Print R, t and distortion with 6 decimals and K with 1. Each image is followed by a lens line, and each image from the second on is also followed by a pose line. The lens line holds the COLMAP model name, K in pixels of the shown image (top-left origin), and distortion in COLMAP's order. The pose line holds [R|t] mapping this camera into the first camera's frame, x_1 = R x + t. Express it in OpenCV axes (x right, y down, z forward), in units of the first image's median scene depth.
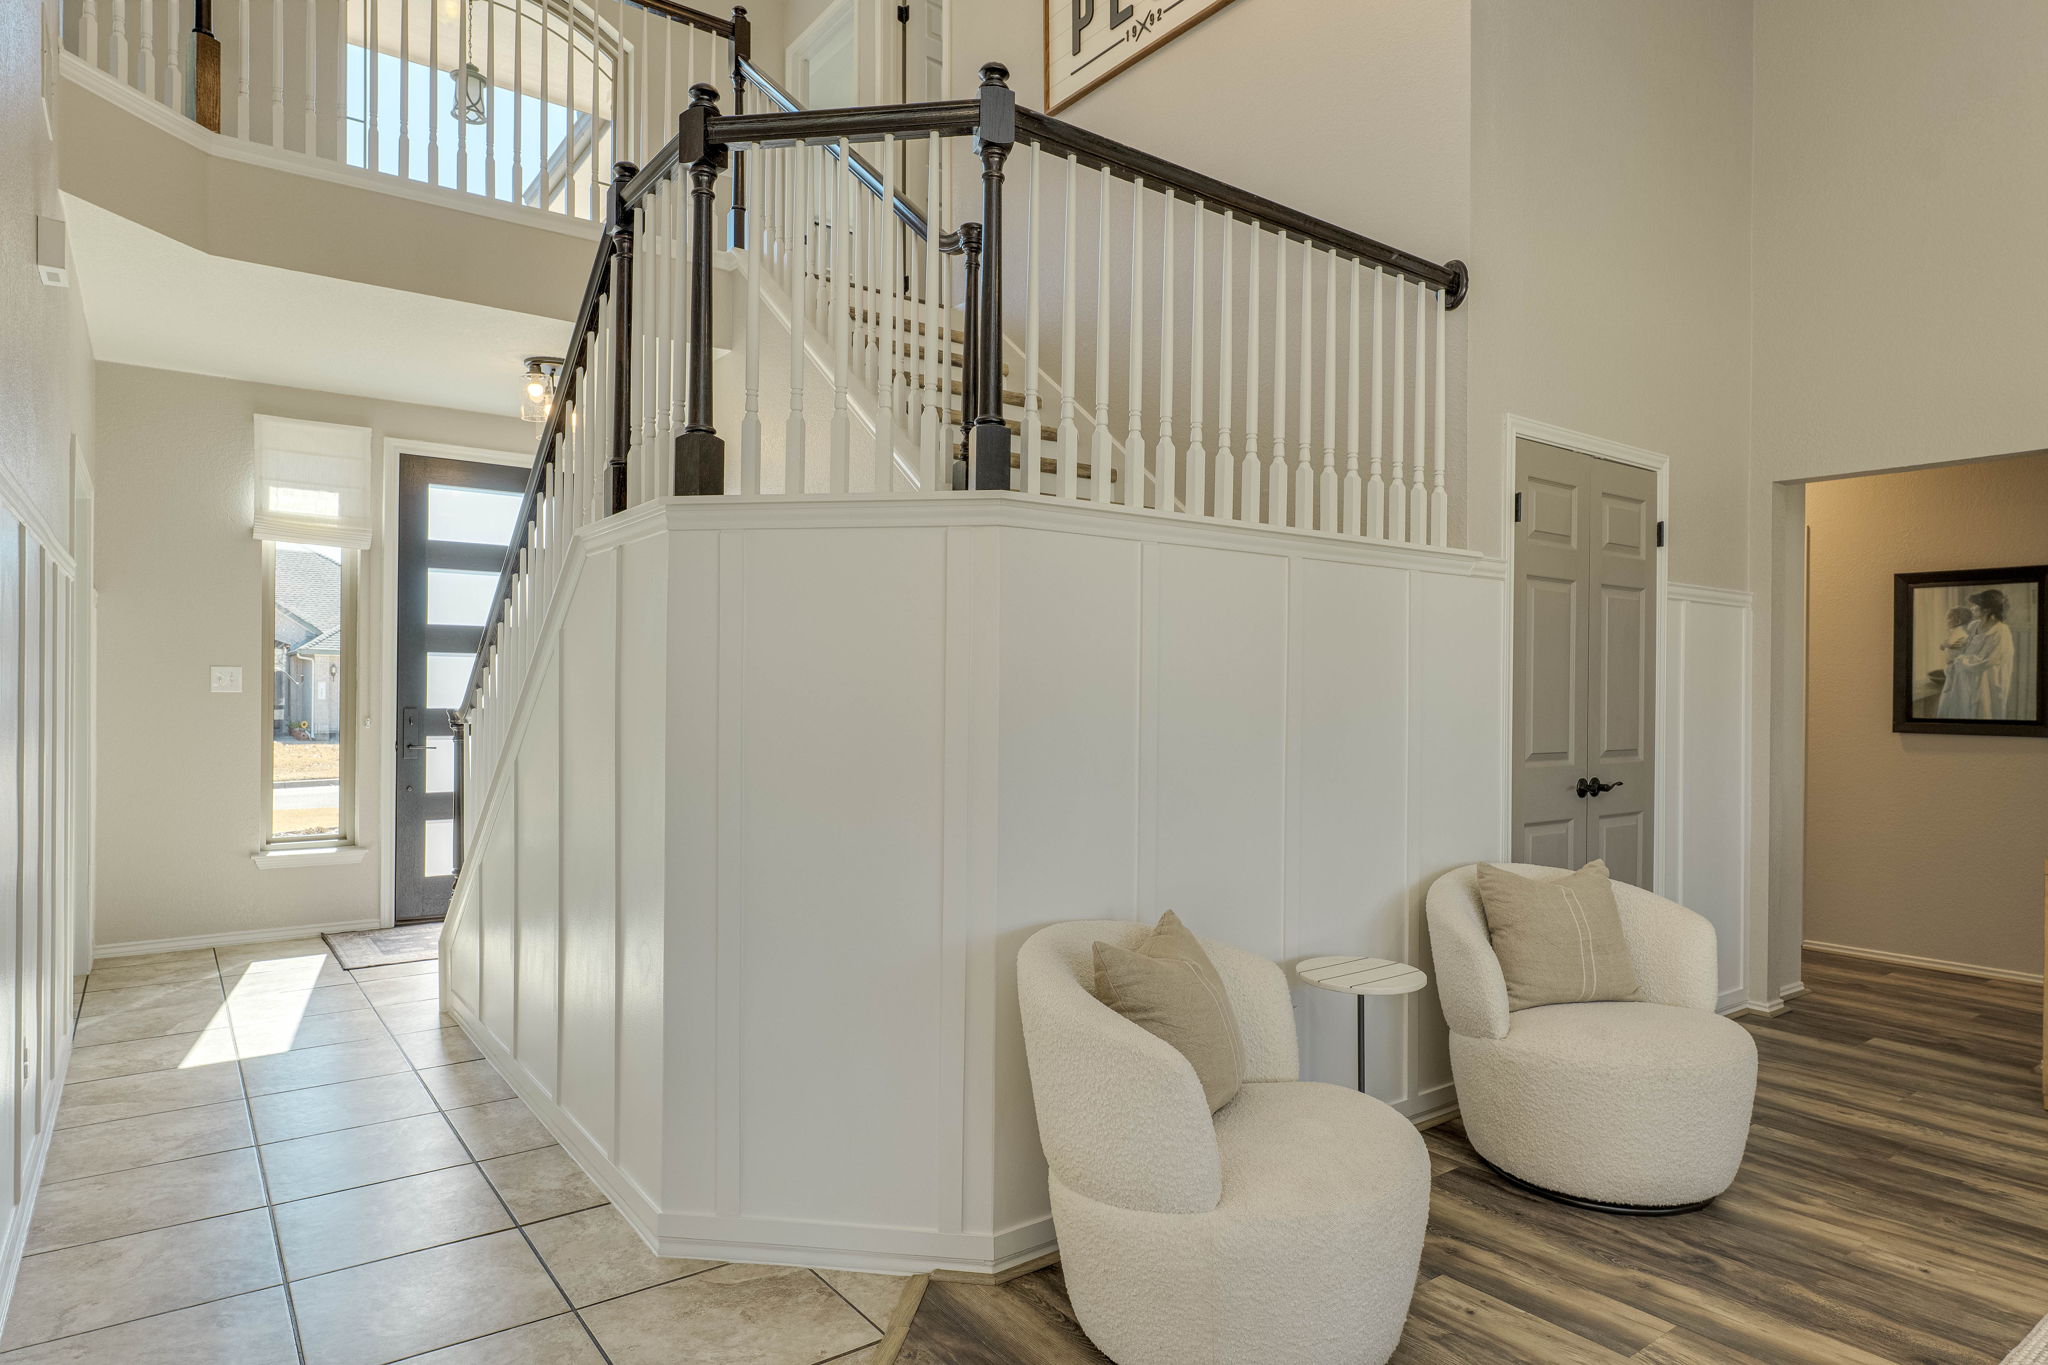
lens RADIAL K [[1144.6, 0, 962.1], [0, 1144.6, 694.8], [0, 0, 1]] dist [-0.001893, -0.001196]
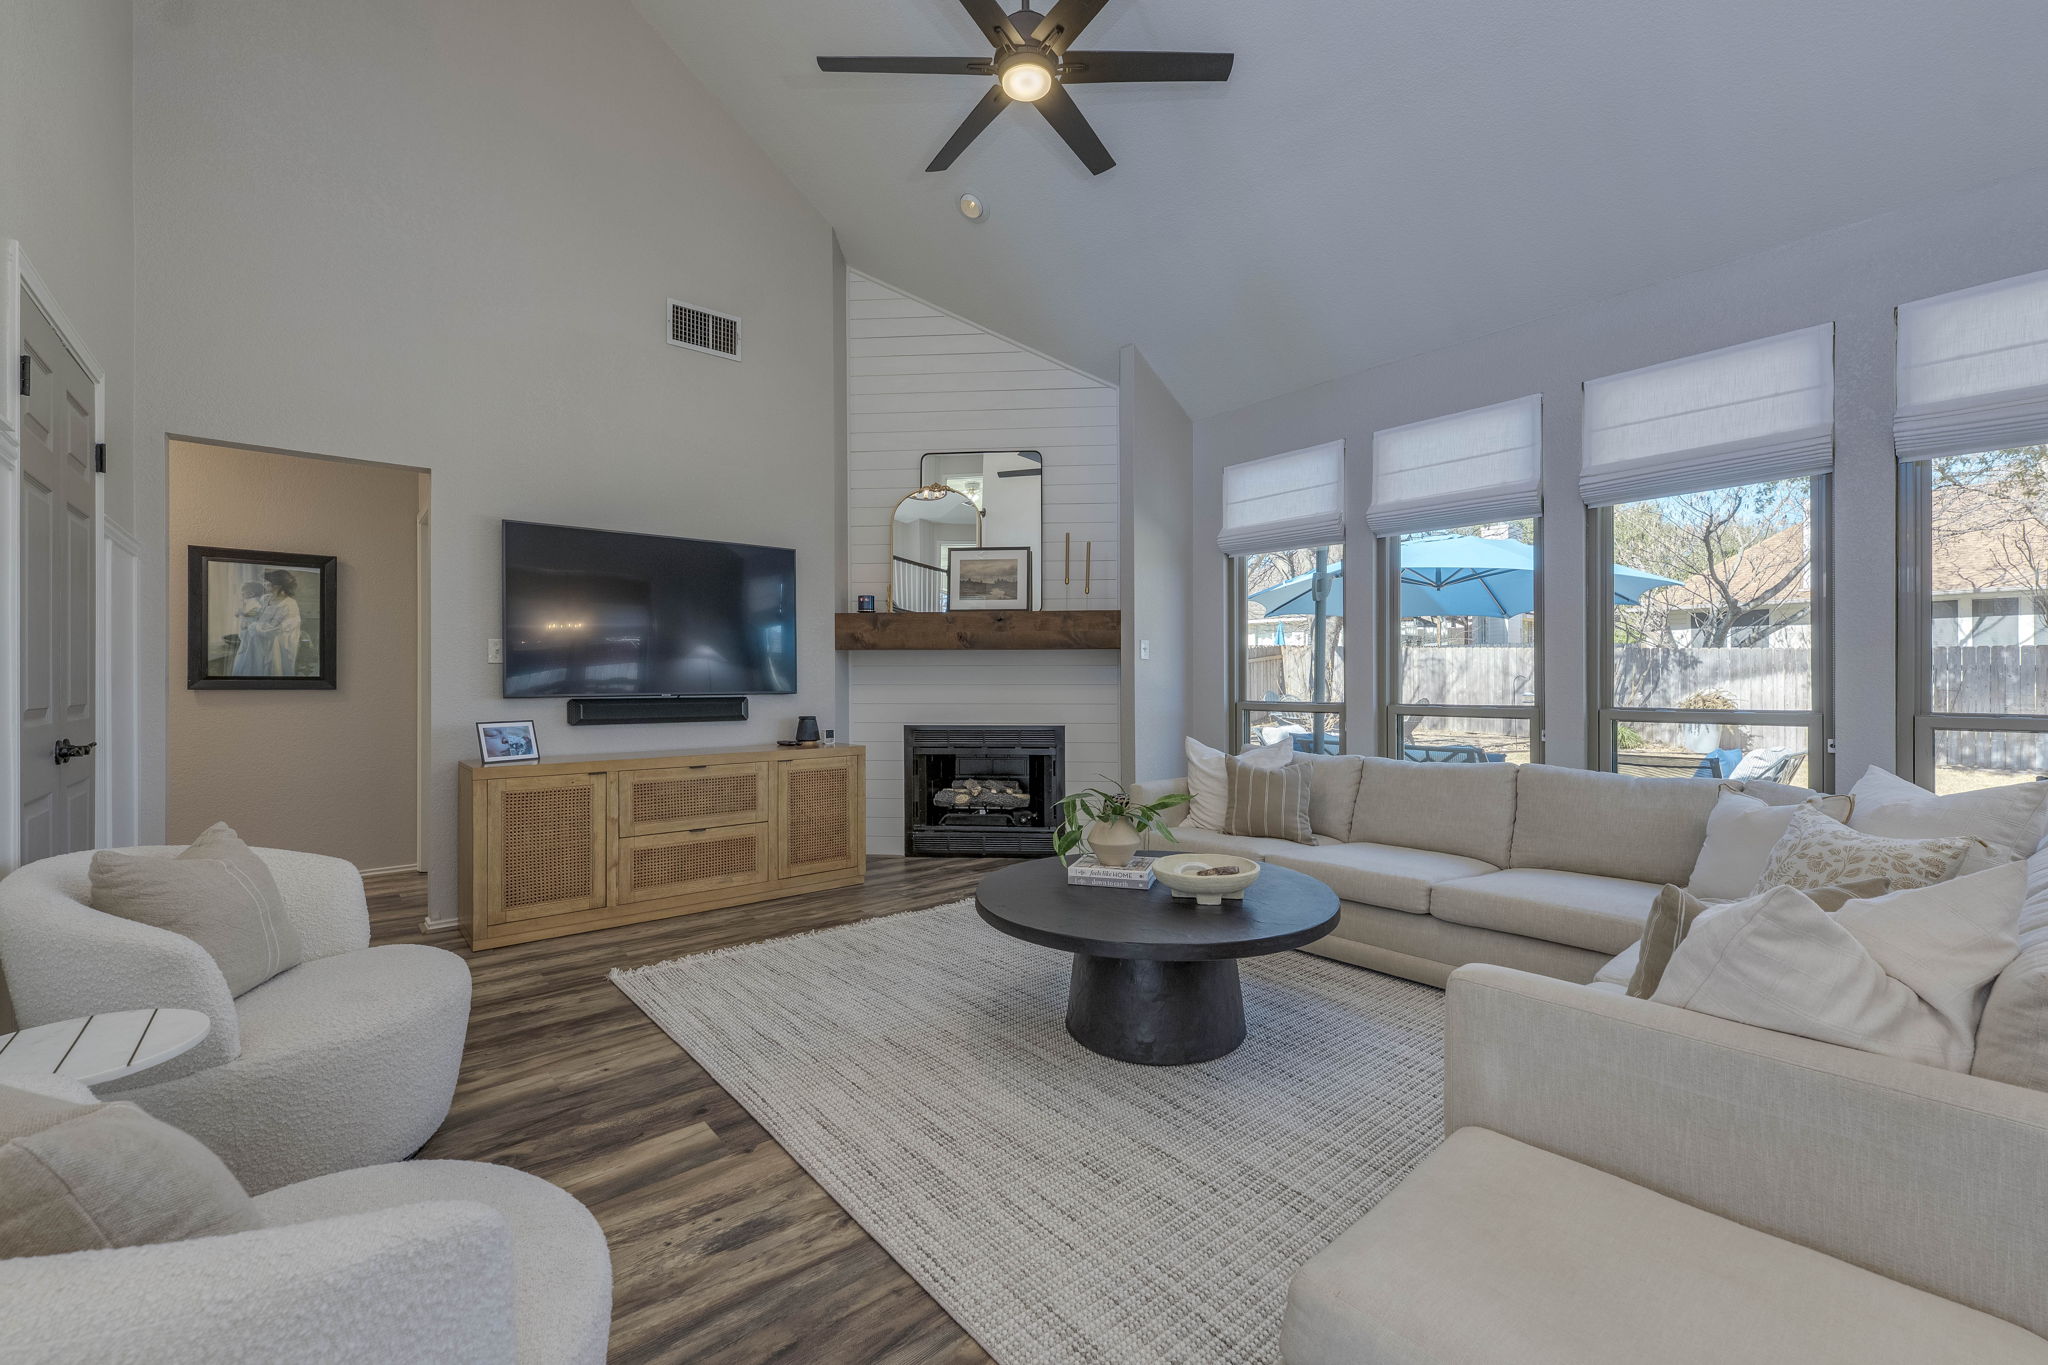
lens RADIAL K [[859.6, 0, 1024.0], [0, 859.6, 682.5], [0, 0, 1]] dist [0.020663, -0.000189]
pose [[-0.087724, -0.008014, 0.996113, -0.179545], [0.001108, 0.999966, 0.008142, 0.038812], [-0.996144, 0.001818, -0.087712, 0.525384]]
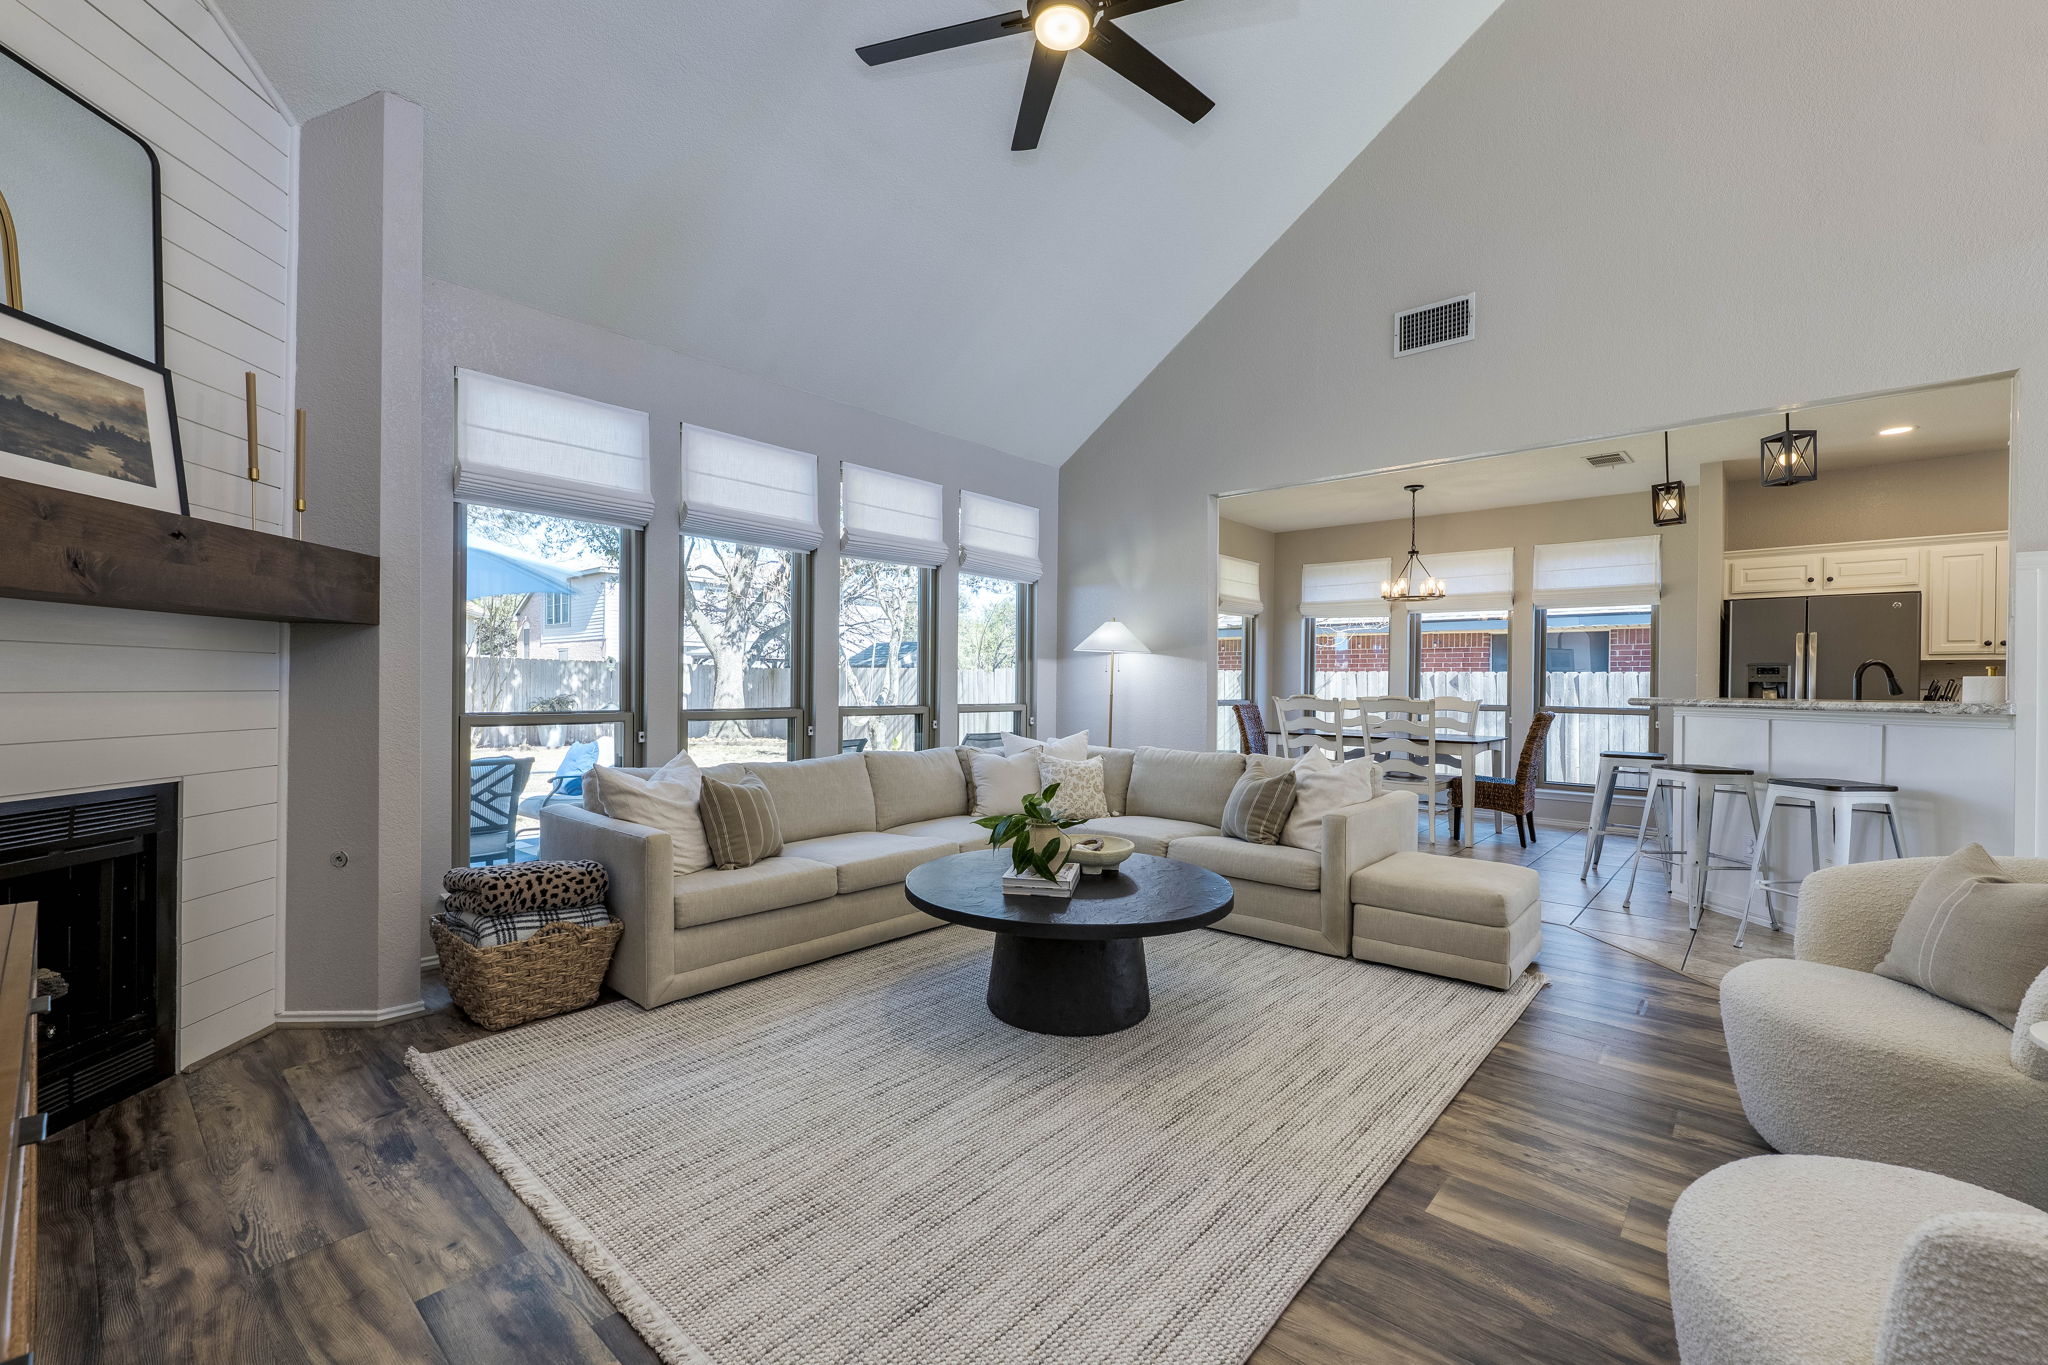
lens RADIAL K [[884.3, 0, 1010.4], [0, 884.3, 678.0], [0, 0, 1]] dist [-0.002423, -0.000295]
pose [[-0.968395, -0.010157, -0.249216, 1.091642], [-0.007413, 0.999901, -0.011947, 0.049057], [0.249312, -0.009722, -0.968374, 1.314065]]
